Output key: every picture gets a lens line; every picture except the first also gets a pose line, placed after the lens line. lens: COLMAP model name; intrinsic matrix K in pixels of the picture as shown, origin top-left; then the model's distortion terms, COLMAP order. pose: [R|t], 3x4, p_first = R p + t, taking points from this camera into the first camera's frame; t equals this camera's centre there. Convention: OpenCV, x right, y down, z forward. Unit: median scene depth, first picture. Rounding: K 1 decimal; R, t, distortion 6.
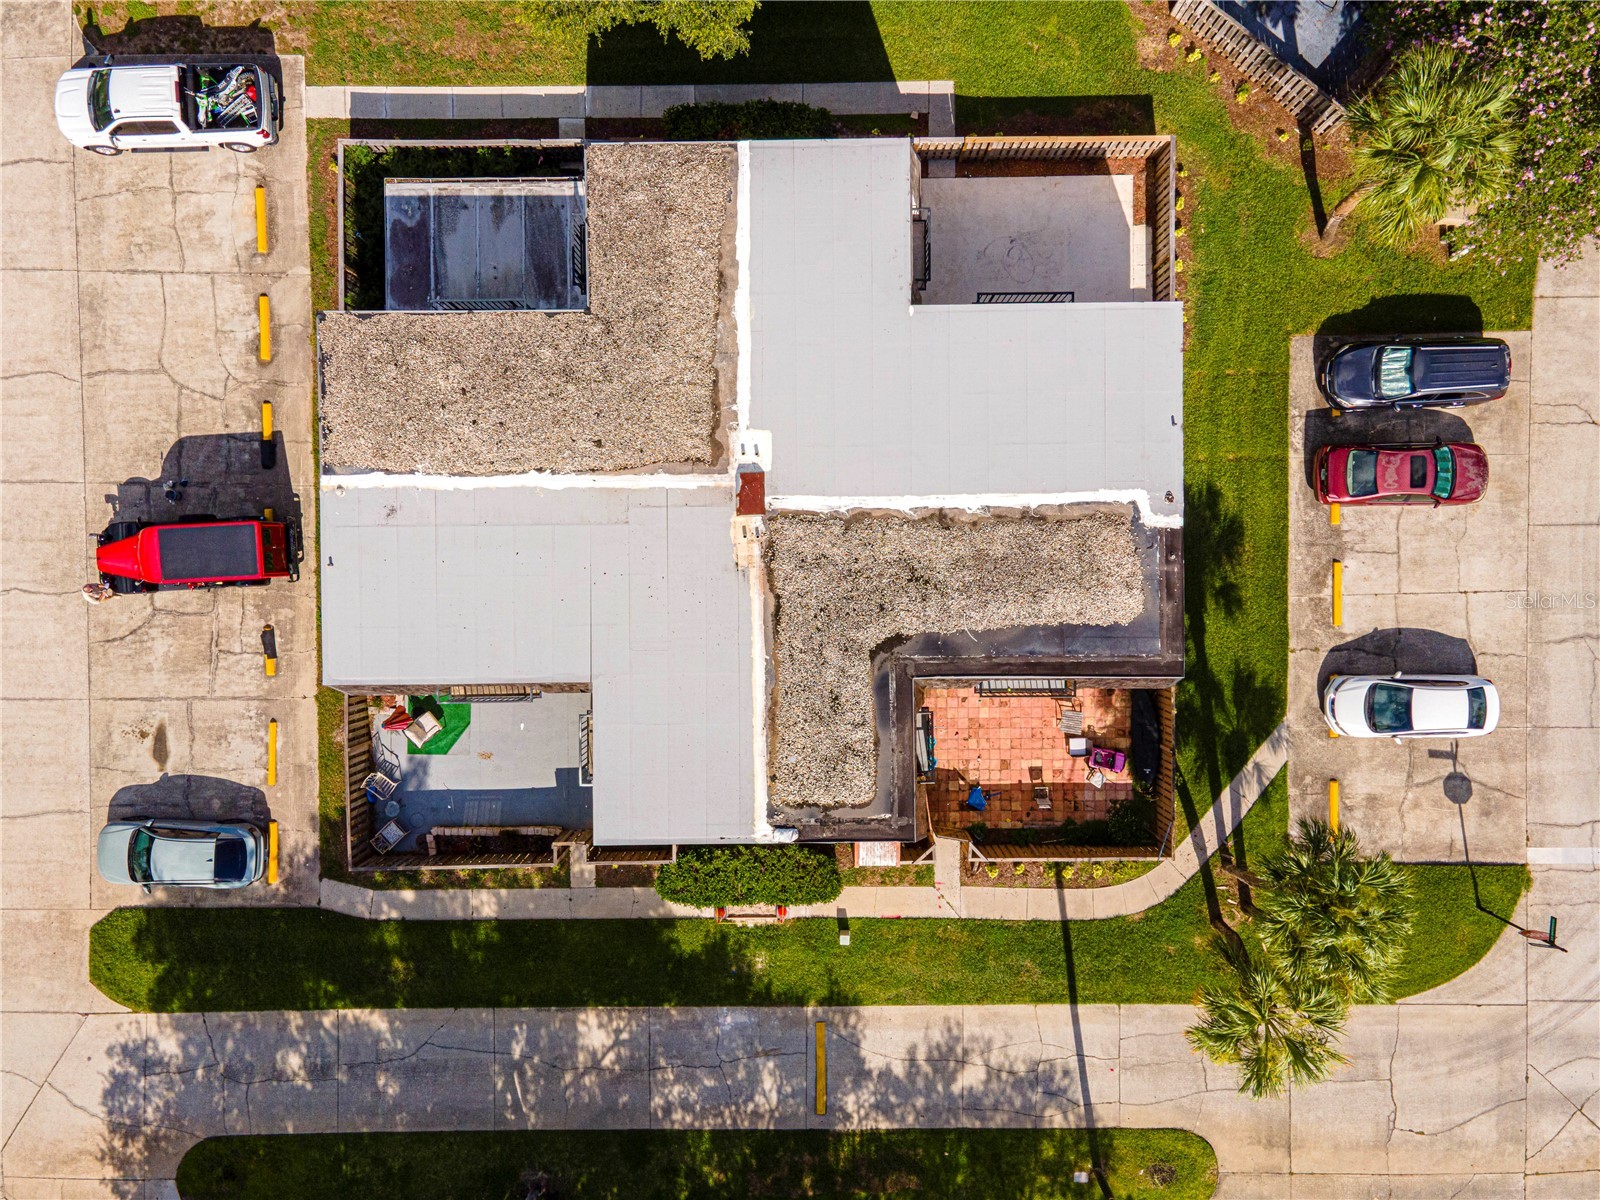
lens RADIAL K [[1154.8, 0, 828.4], [0, 1154.8, 605.5], [0, 0, 1]] dist [0.046483, 0.004945]
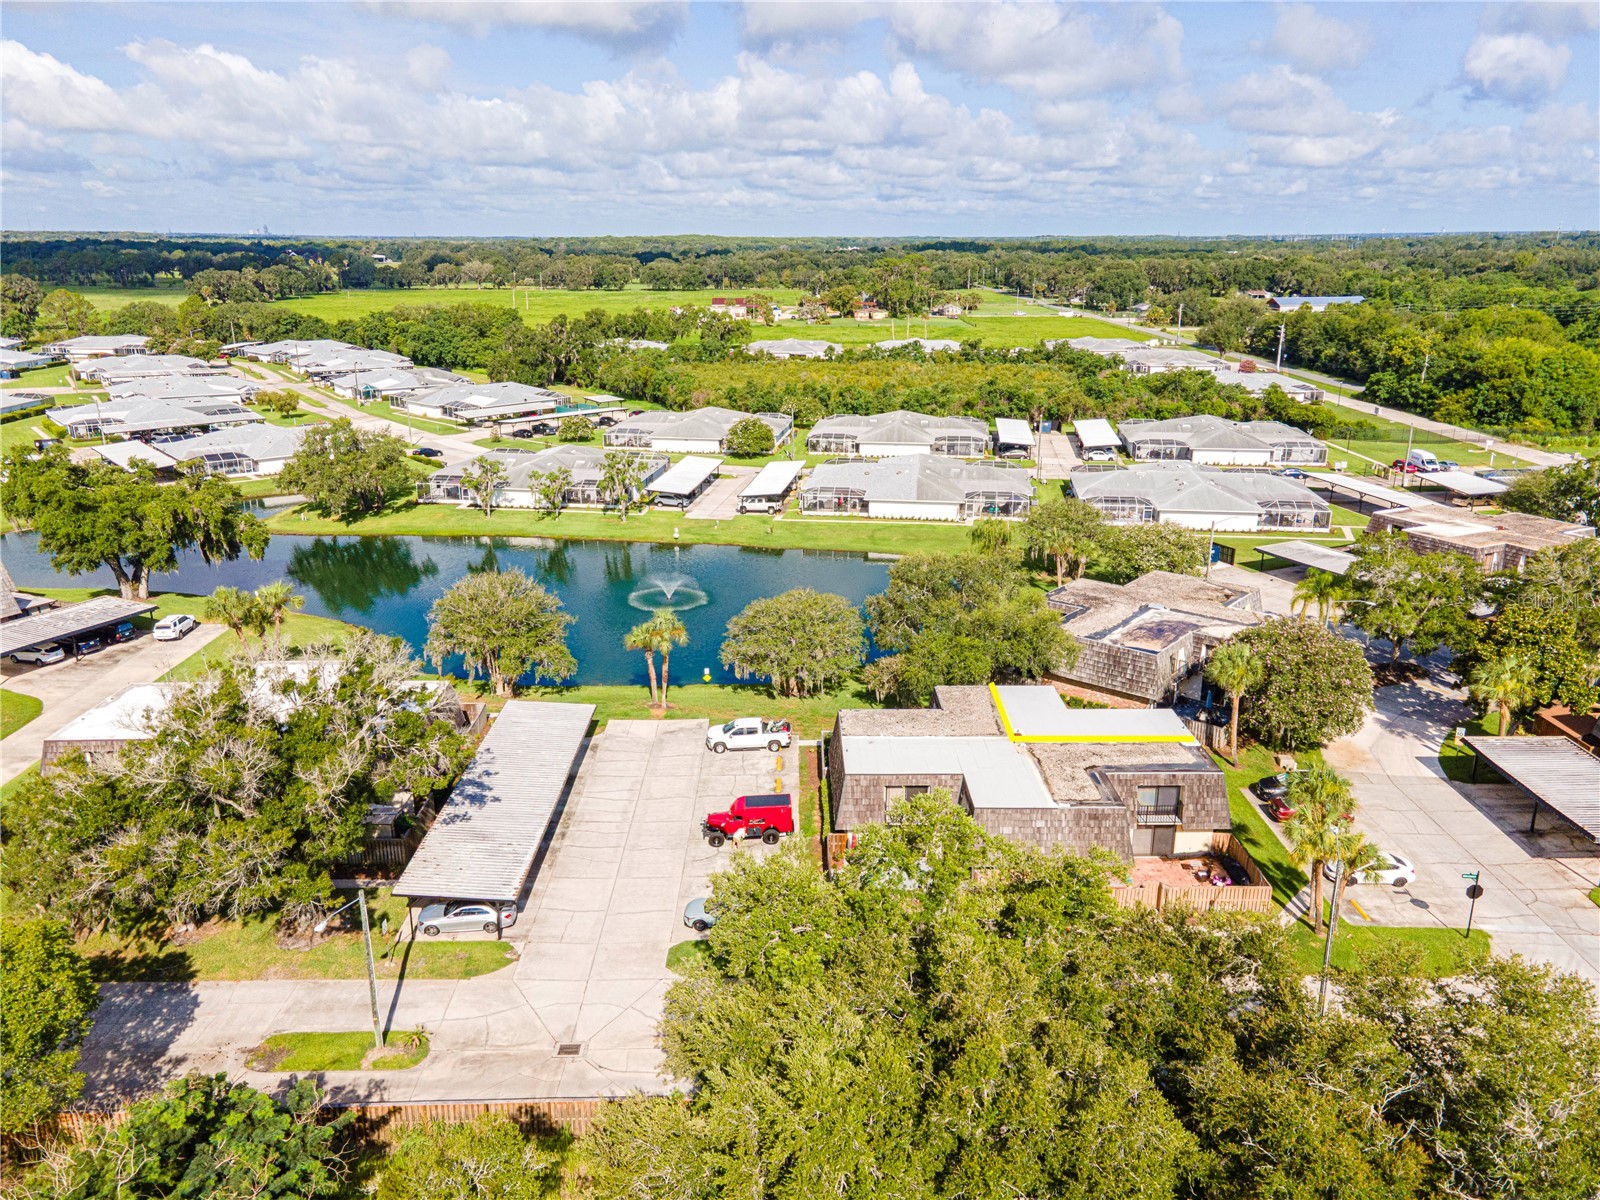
lens RADIAL K [[1164.0, 0, 802.8], [0, 1164.0, 595.5], [0, 0, 1]] dist [0.026961, 0.047131]
pose [[0.999997, 0.002305, -0.001040, -0.432343], [-0.001644, 0.280278, -0.959918, 1.809600], [-0.001921, 0.959916, 0.280281, 0.022372]]
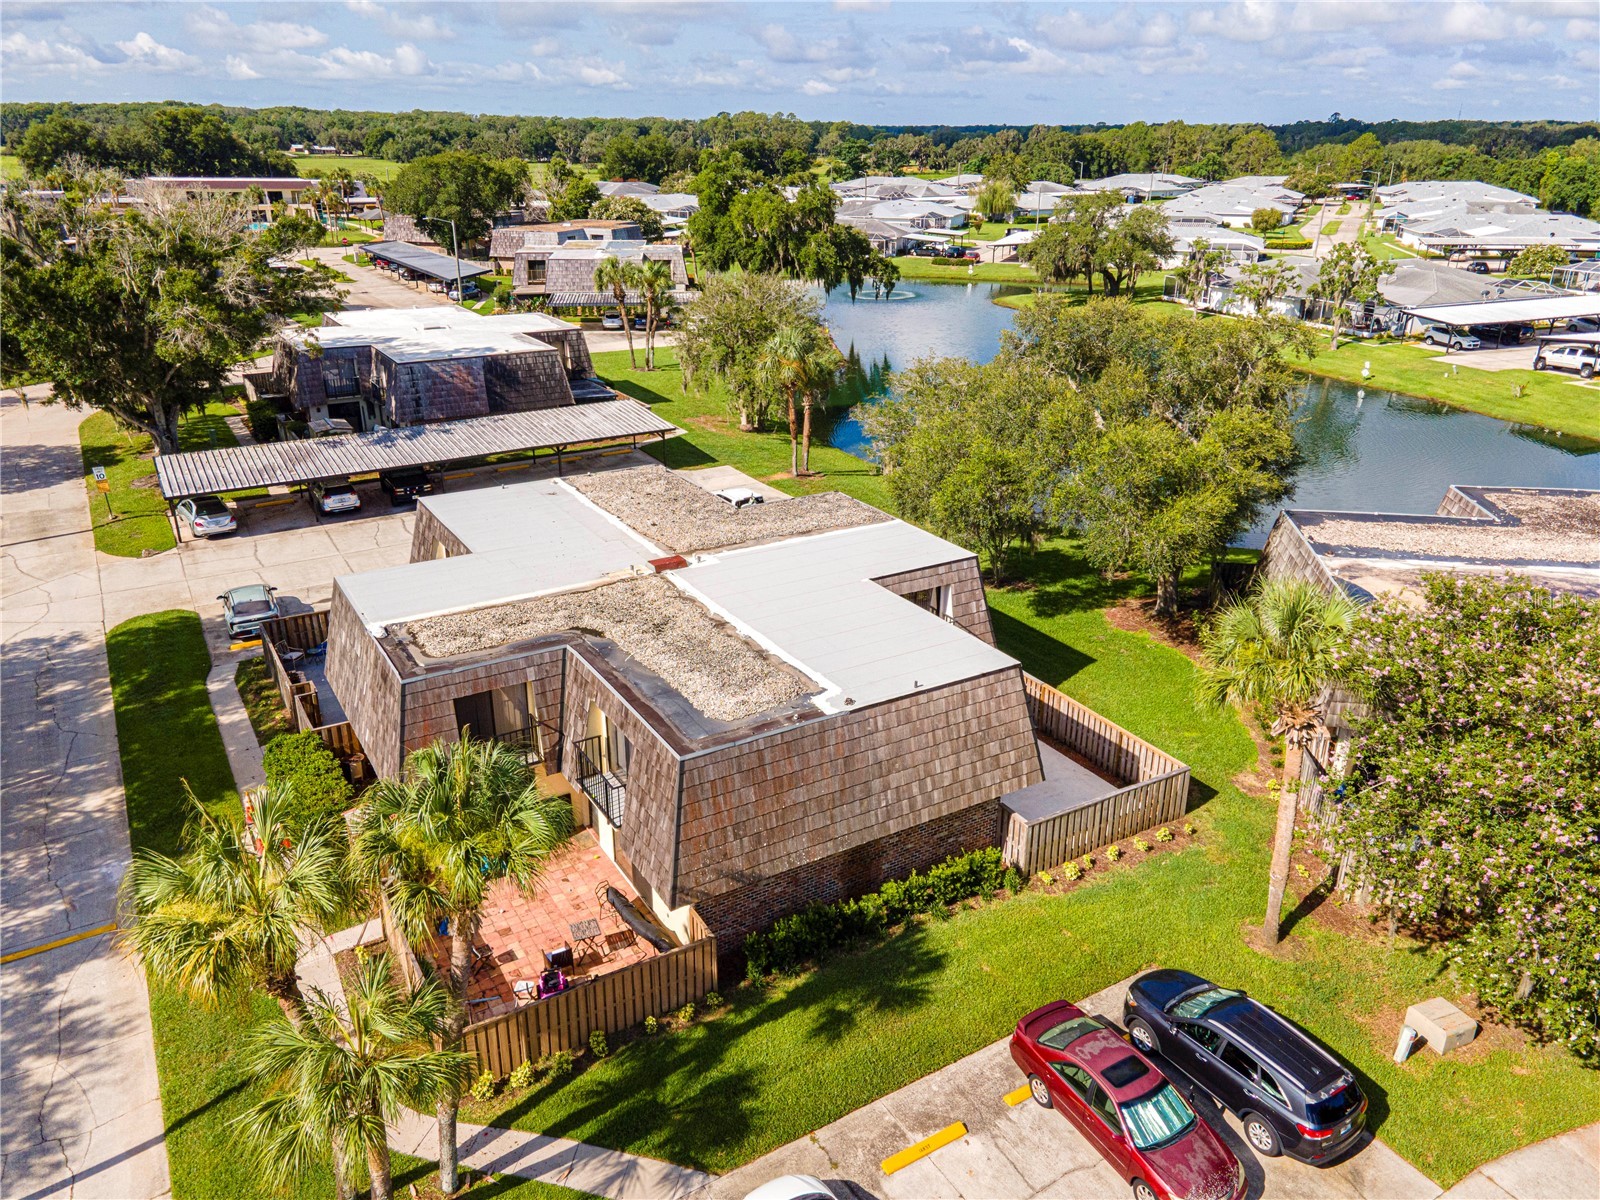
lens RADIAL K [[1164.0, 0, 802.8], [0, 1164.0, 595.5], [0, 0, 1]] dist [0.026961, 0.047131]
pose [[0.505096, 0.324516, -0.799730, 0.824573], [-0.862841, 0.168858, -0.476437, 0.305753], [-0.019570, 0.930686, 0.365296, 0.485115]]
